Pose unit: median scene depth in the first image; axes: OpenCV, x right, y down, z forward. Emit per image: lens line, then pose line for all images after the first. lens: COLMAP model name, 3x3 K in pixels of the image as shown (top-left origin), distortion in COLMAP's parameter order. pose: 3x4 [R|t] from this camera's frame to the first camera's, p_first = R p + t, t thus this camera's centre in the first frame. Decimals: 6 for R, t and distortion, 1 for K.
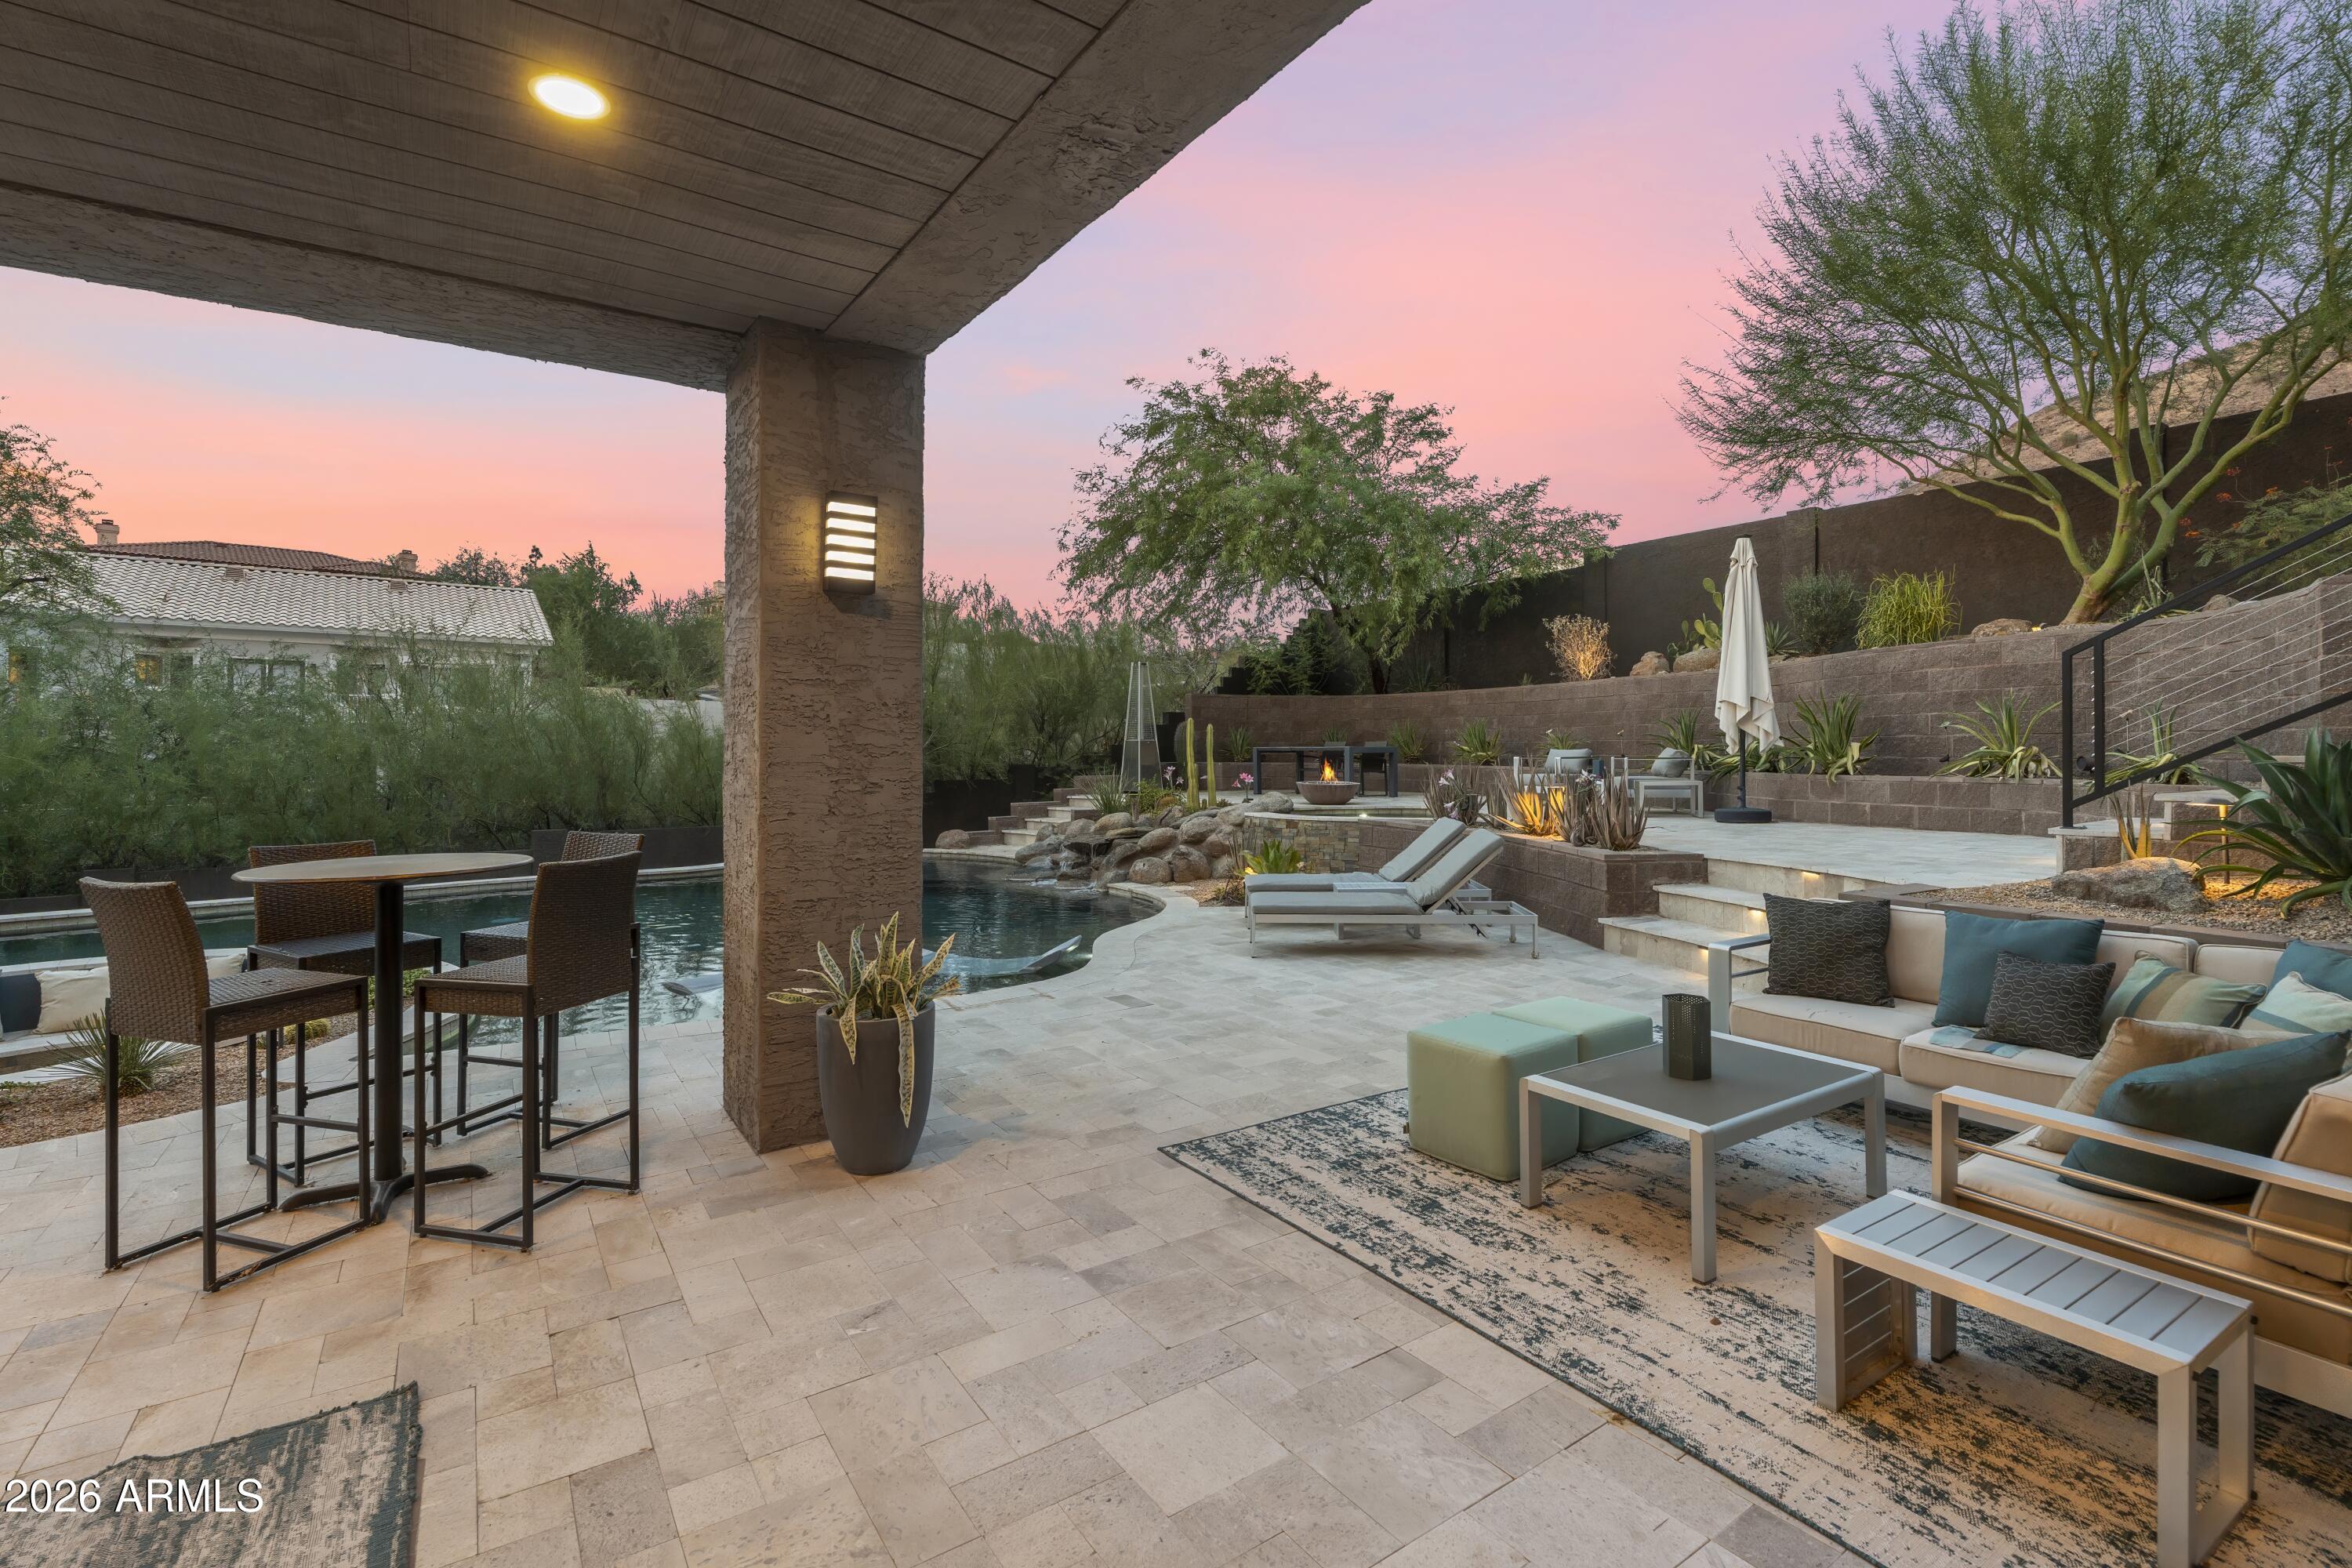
lens RADIAL K [[1072.2, 0, 1173.3], [0, 1072.2, 747.7], [0, 0, 1]] dist [0.001631, 0.000148]
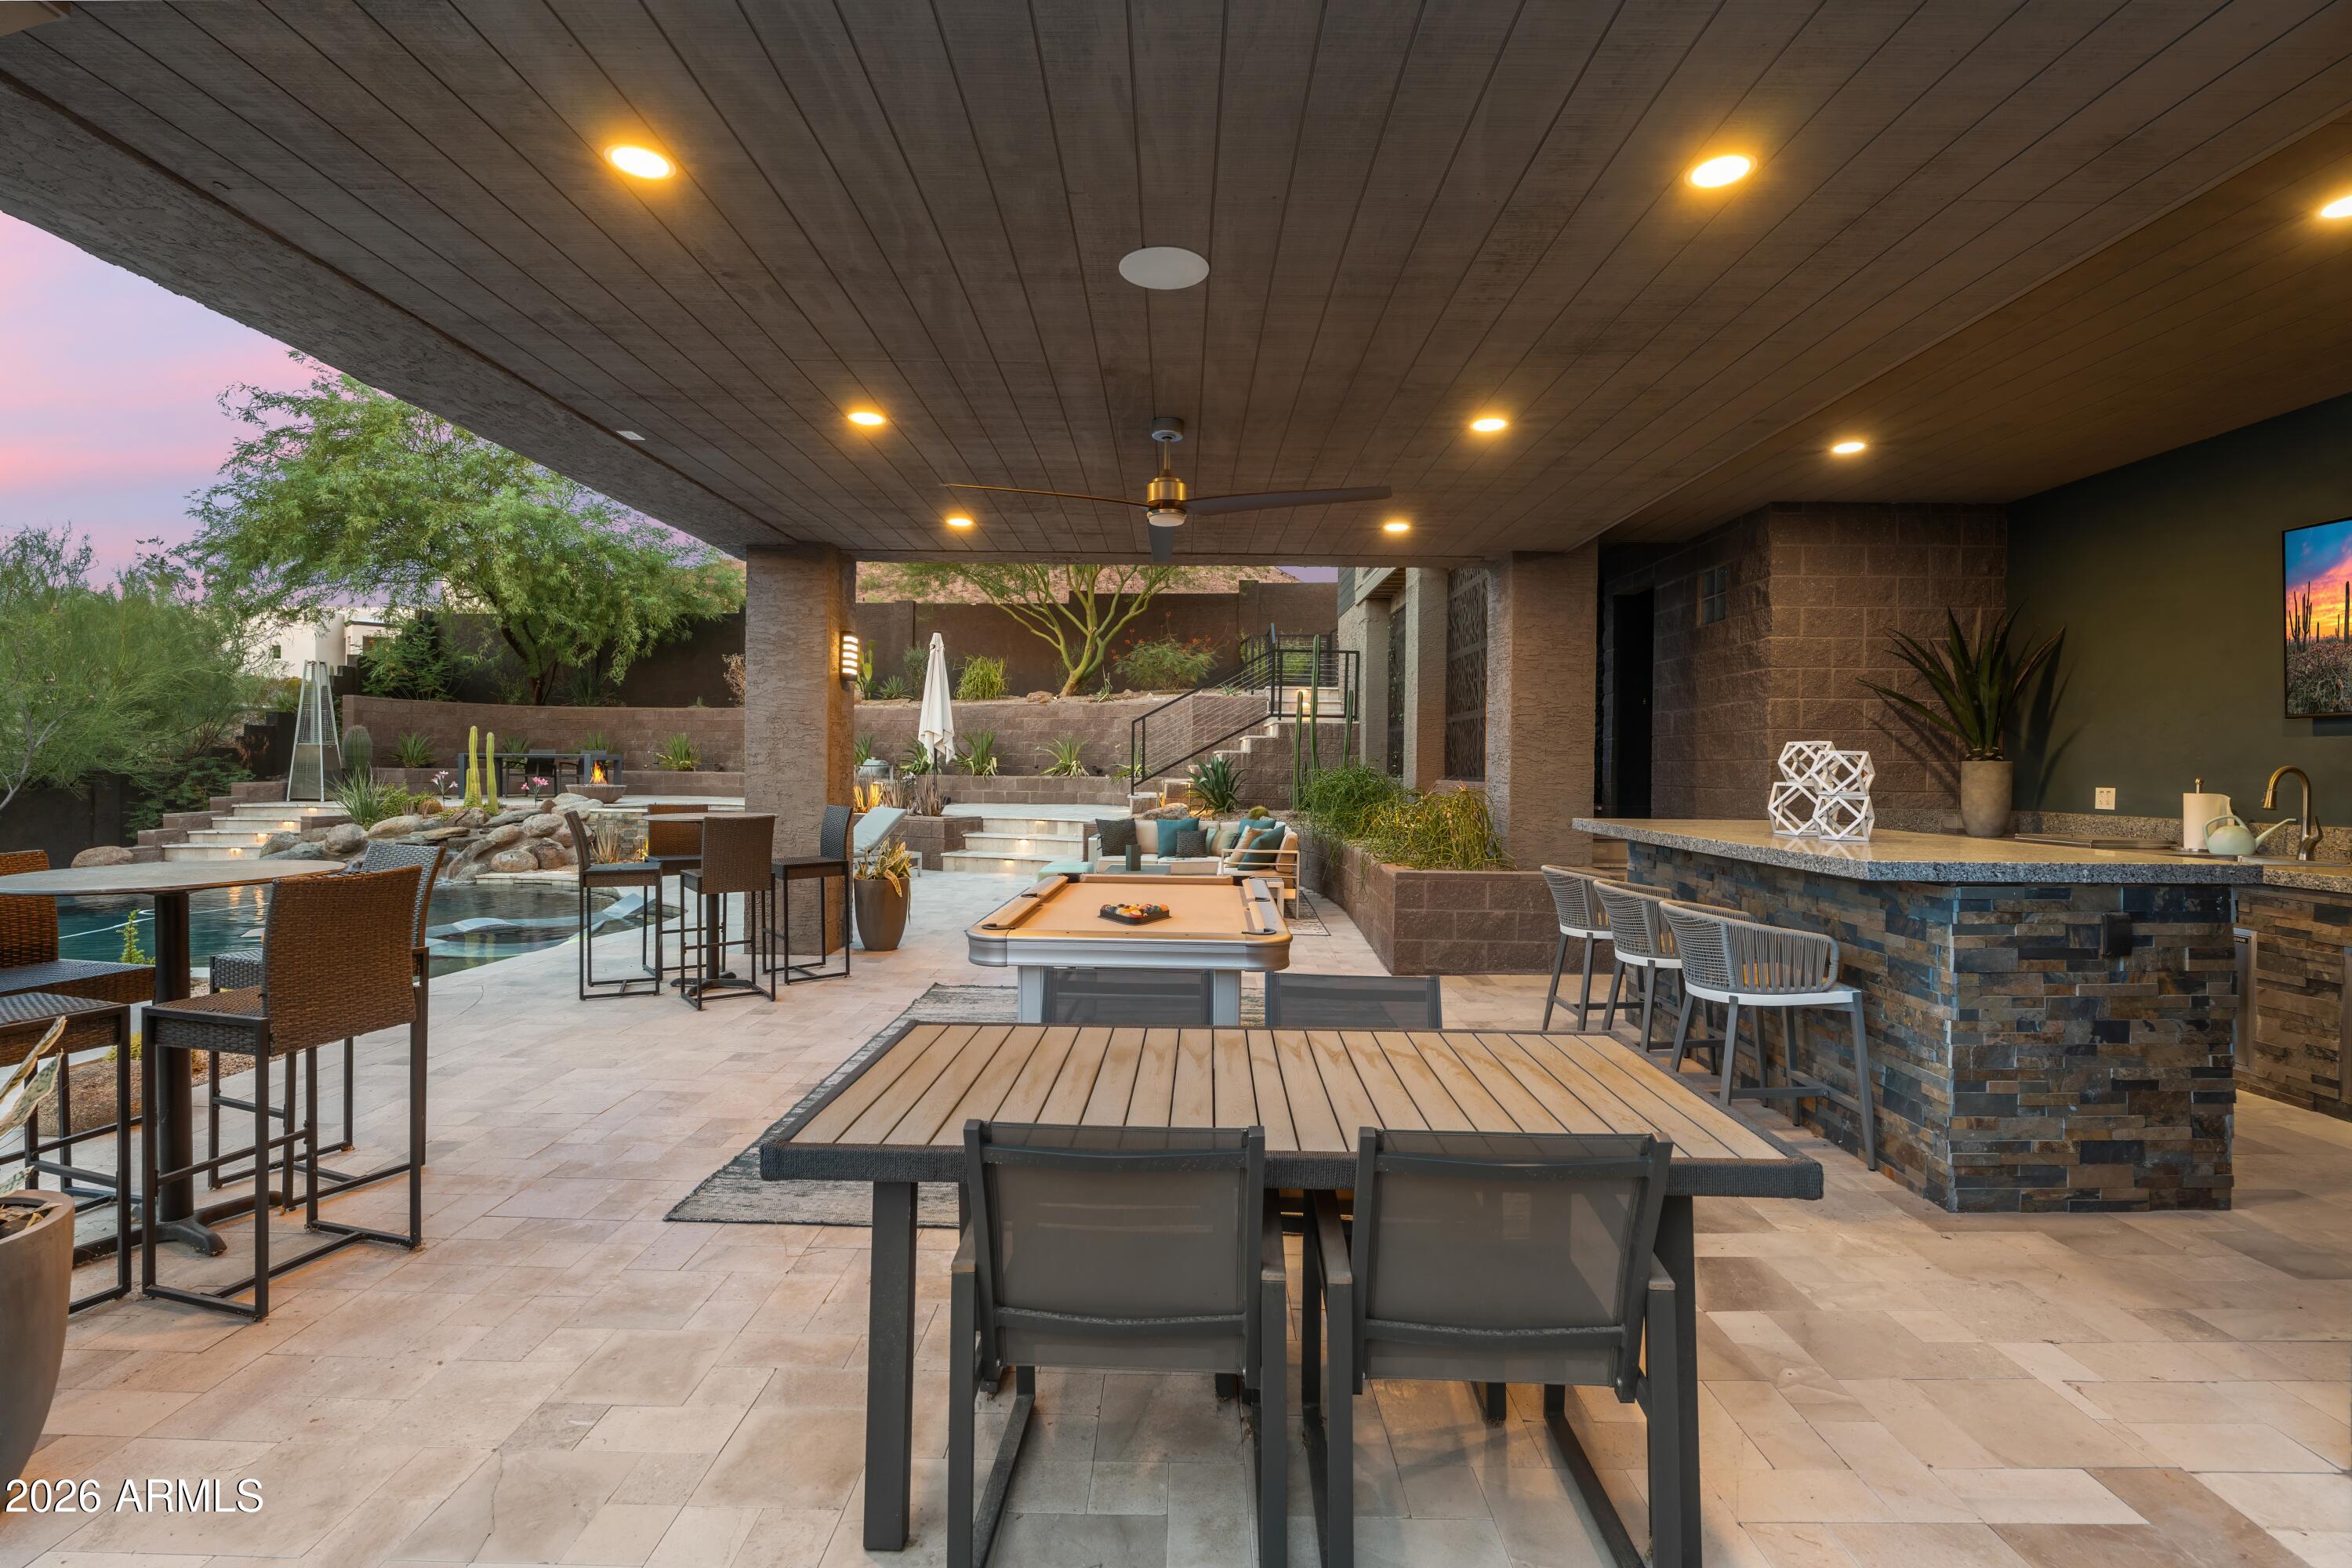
lens RADIAL K [[1077.5, 0, 1176.8], [0, 1077.5, 791.3], [0, 0, 1]] dist [0.001009, 0.000286]
pose [[0.582844, -0.012751, 0.812484, -0.586037], [-0.011762, 0.999640, 0.024126, 0.004069], [-0.812499, -0.023618, 0.582484, -0.262562]]
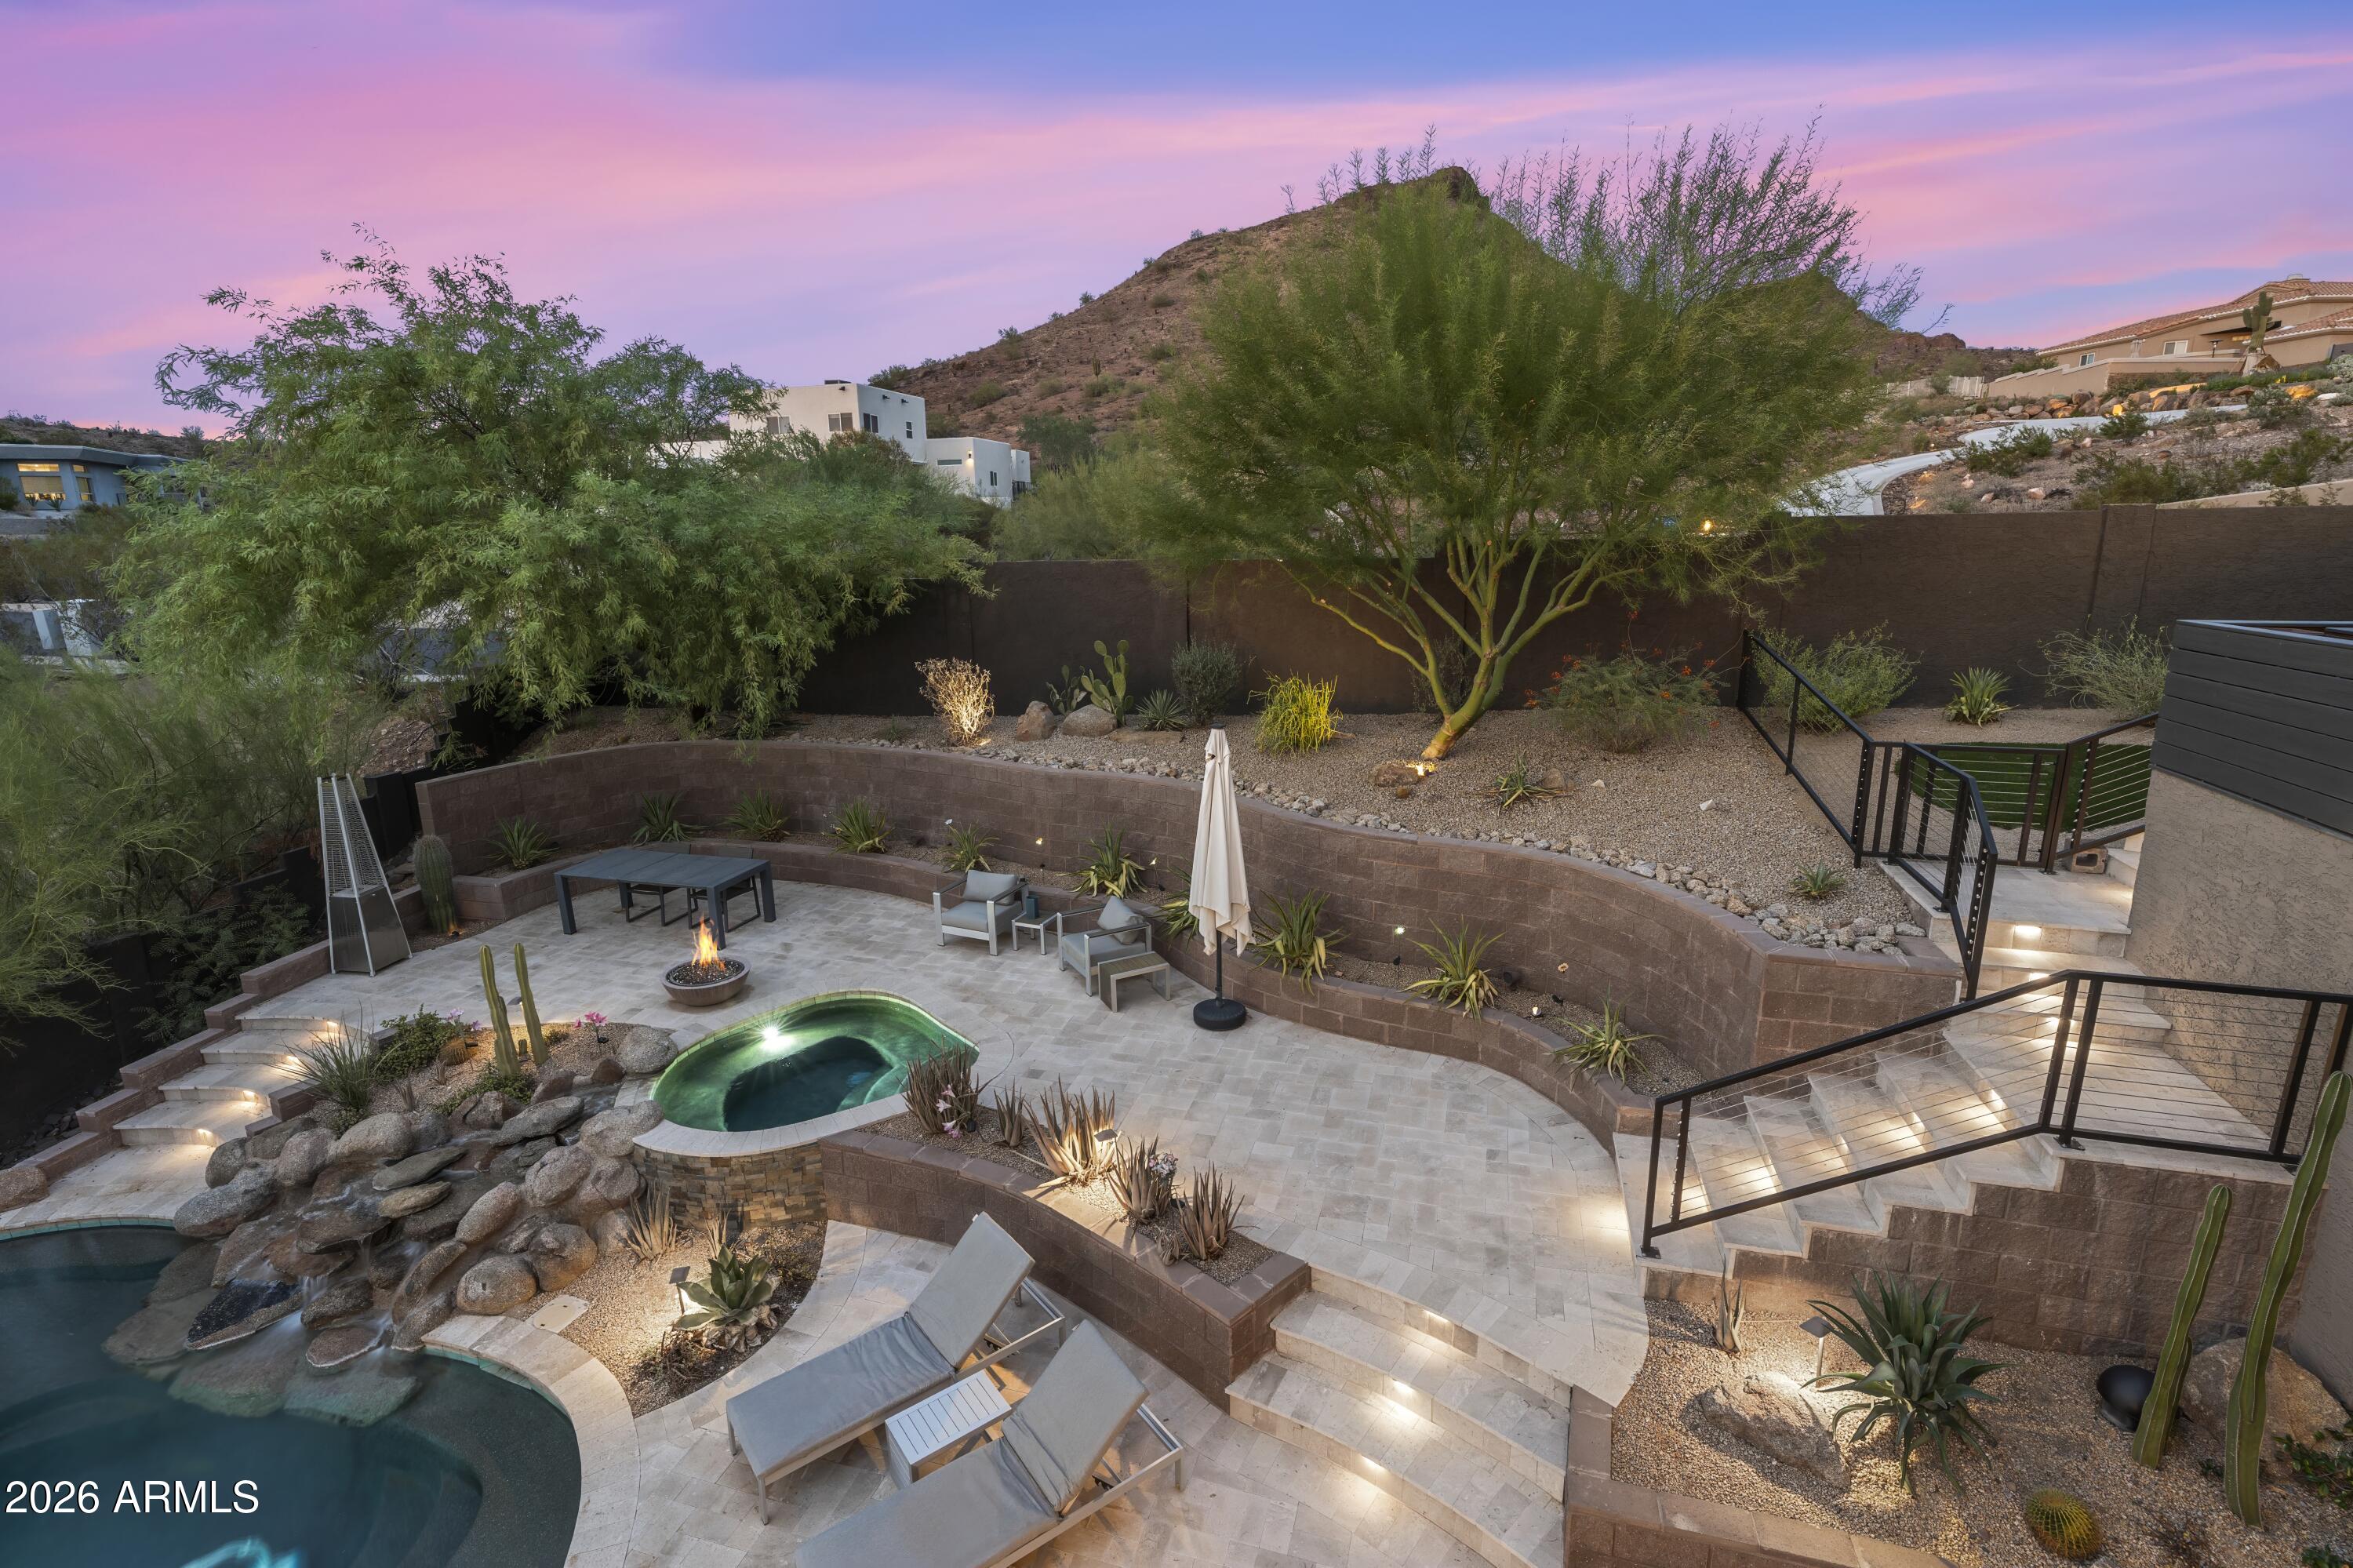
lens RADIAL K [[1093.1, 0, 1176.5], [0, 1093.1, 784.0], [0, 0, 1]] dist [-0.003163, -0.000653]
pose [[0.777970, -0.156964, 0.608379, -0.058756], [0.017879, 0.973430, 0.228285, -0.350558], [-0.628047, -0.166722, 0.760106, 0.309213]]
